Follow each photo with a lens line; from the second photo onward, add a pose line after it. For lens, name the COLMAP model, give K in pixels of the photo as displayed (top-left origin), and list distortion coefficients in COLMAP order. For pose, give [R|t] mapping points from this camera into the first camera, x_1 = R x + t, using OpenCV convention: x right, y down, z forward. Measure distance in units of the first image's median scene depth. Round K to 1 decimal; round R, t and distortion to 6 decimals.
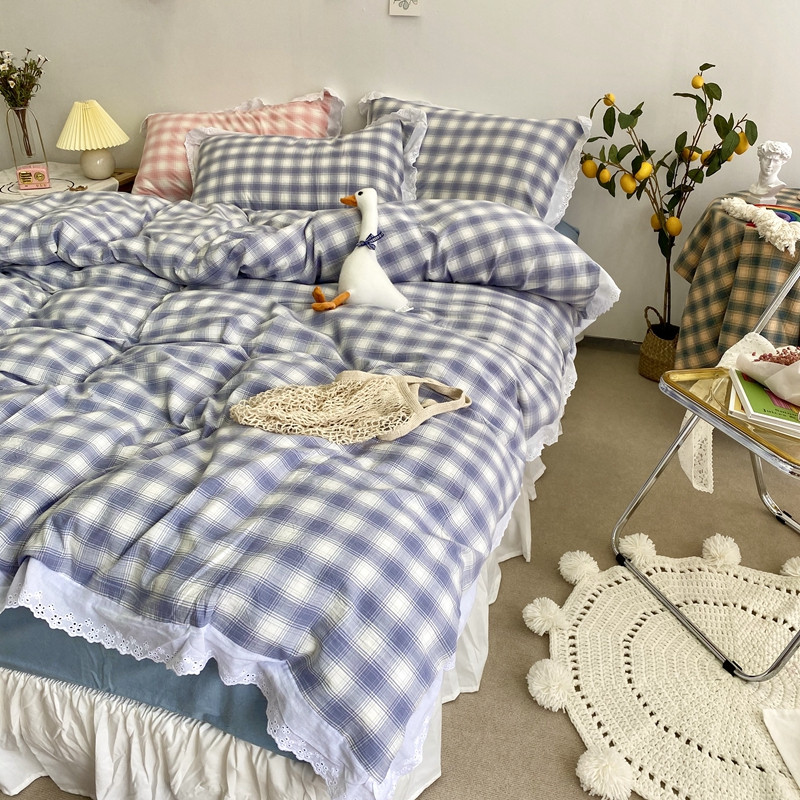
lens RADIAL K [[813.0, 0, 401.5], [0, 813.0, 398.4], [0, 0, 1]] dist [0.088349, -0.201269]
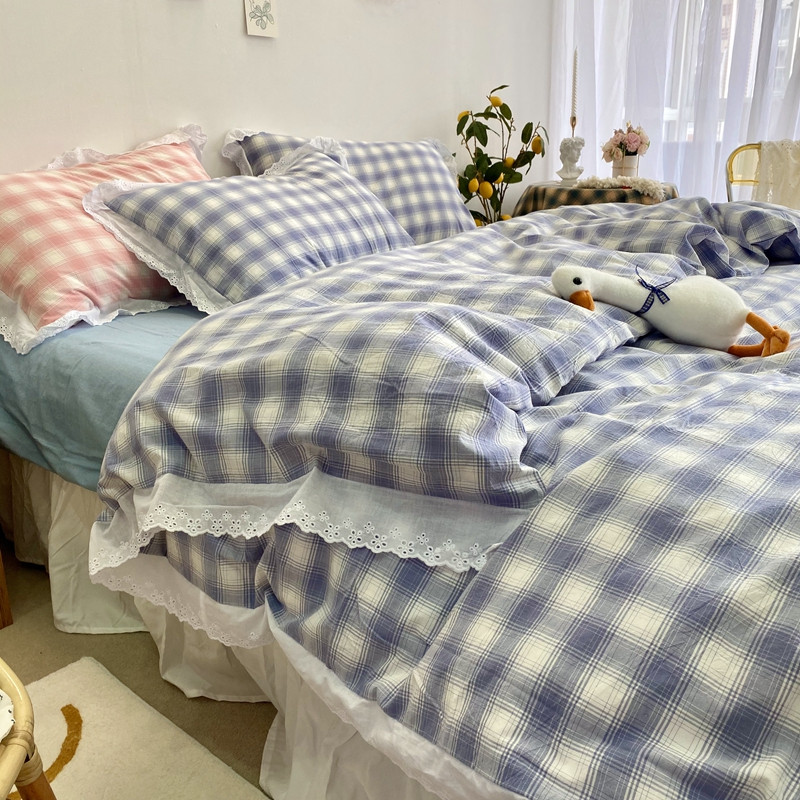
lens RADIAL K [[810.7, 0, 403.3], [0, 810.7, 401.0], [0, 0, 1]] dist [0.102073, -0.241014]
pose [[0.400602, -0.289599, 0.869282, -0.821489], [0.444251, 0.891150, 0.092155, -0.156990], [-0.801349, 0.349262, 0.485651, 0.646091]]
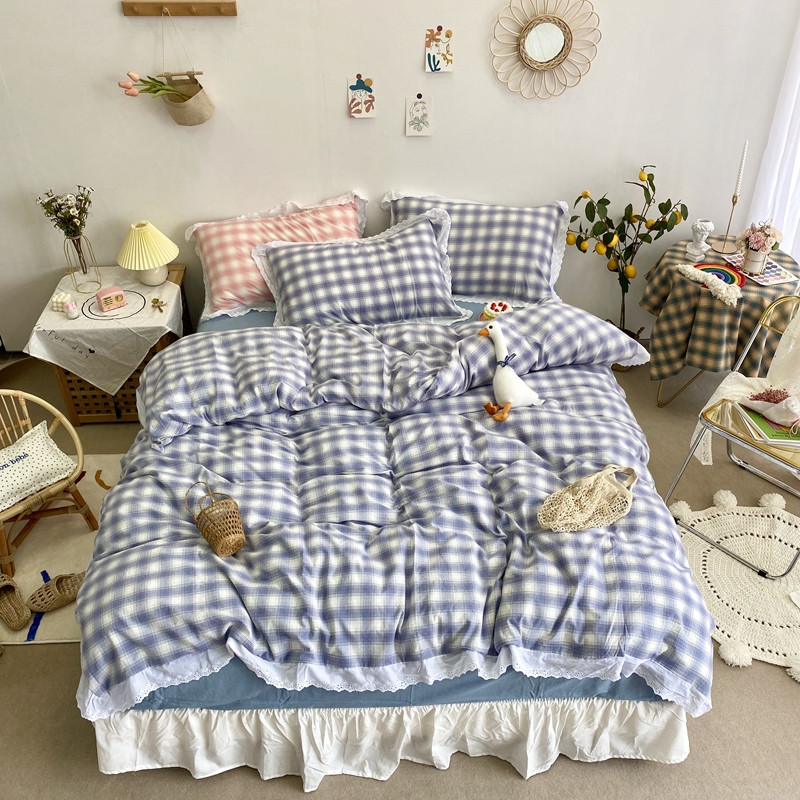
lens RADIAL K [[801.9, 0, 402.3], [0, 801.9, 401.6], [0, 0, 1]] dist [0.150979, -0.388278]
pose [[0.941838, -0.211895, 0.260848, -0.464825], [0.169260, 0.969634, 0.176523, -0.309787], [-0.290332, -0.122105, 0.949104, -0.259867]]
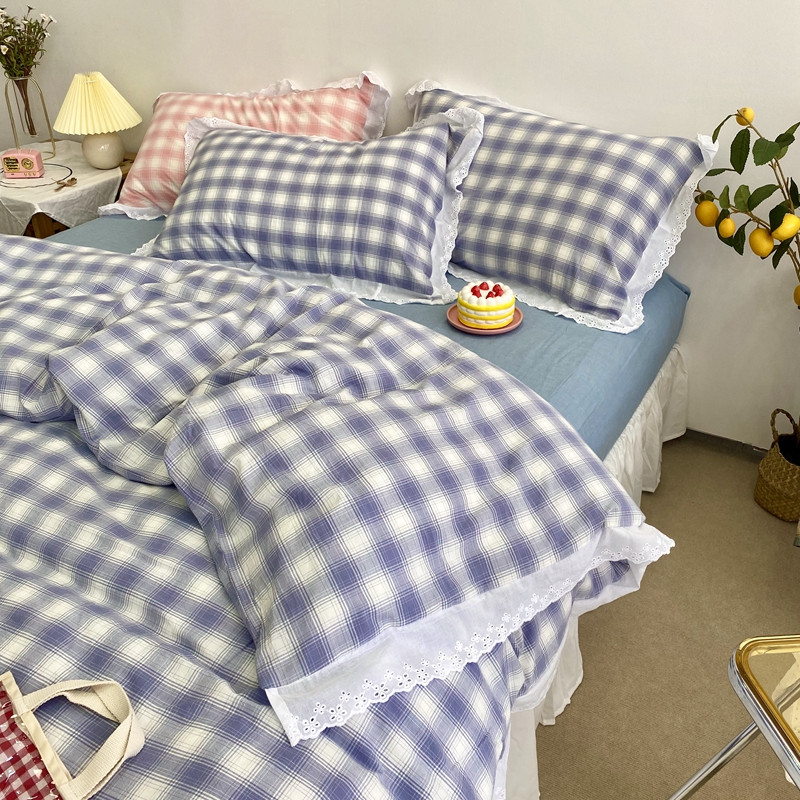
lens RADIAL K [[813.0, 0, 401.5], [0, 813.0, 398.4], [0, 0, 1]] dist [0.088349, -0.201269]
pose [[0.979182, 0.111026, -0.169927, 0.115442], [-0.101839, 0.992874, 0.061884, -0.145887], [0.175587, -0.043291, 0.983512, 0.279130]]
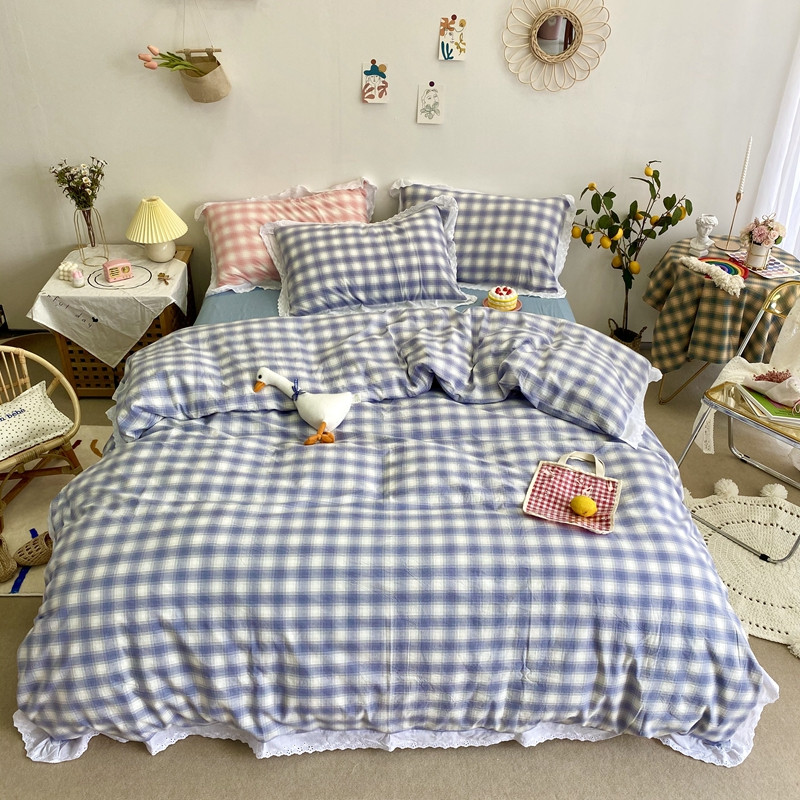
lens RADIAL K [[801.9, 0, 402.3], [0, 801.9, 401.6], [0, 0, 1]] dist [0.150979, -0.388278]
pose [[0.947741, -0.157360, 0.277534, -0.492943], [0.131477, 0.985237, 0.109646, -0.189175], [-0.290691, -0.067427, 0.954438, -0.263980]]
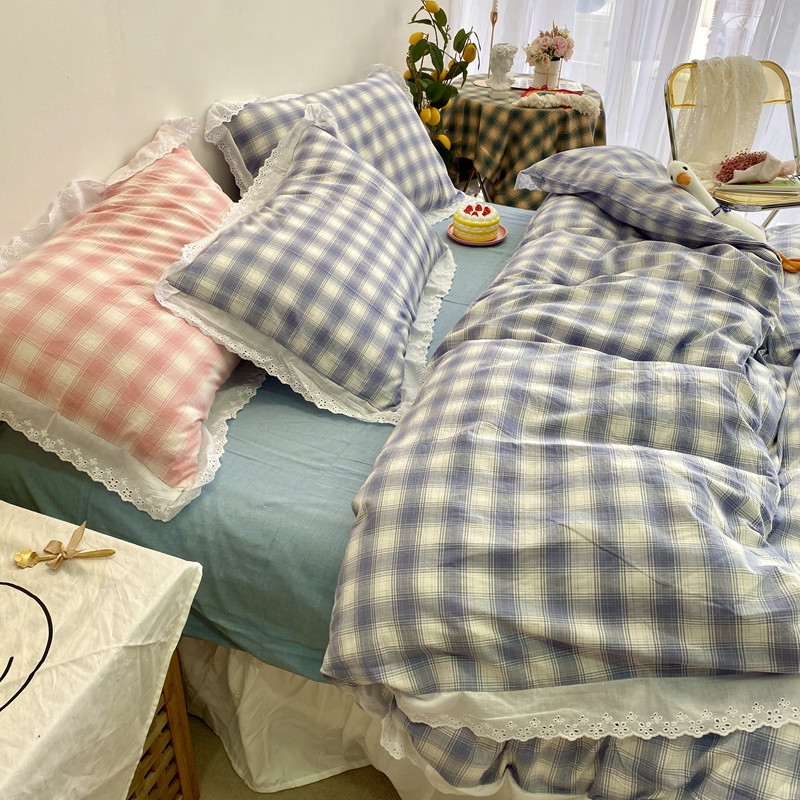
lens RADIAL K [[809.0, 0, 399.0], [0, 809.0, 399.2], [0, 0, 1]] dist [0.081741, -0.159367]
pose [[0.073073, -0.547717, 0.833466, -0.763639], [0.441313, 0.767189, 0.465471, -0.481630], [-0.894373, 0.333807, 0.297776, 0.849193]]
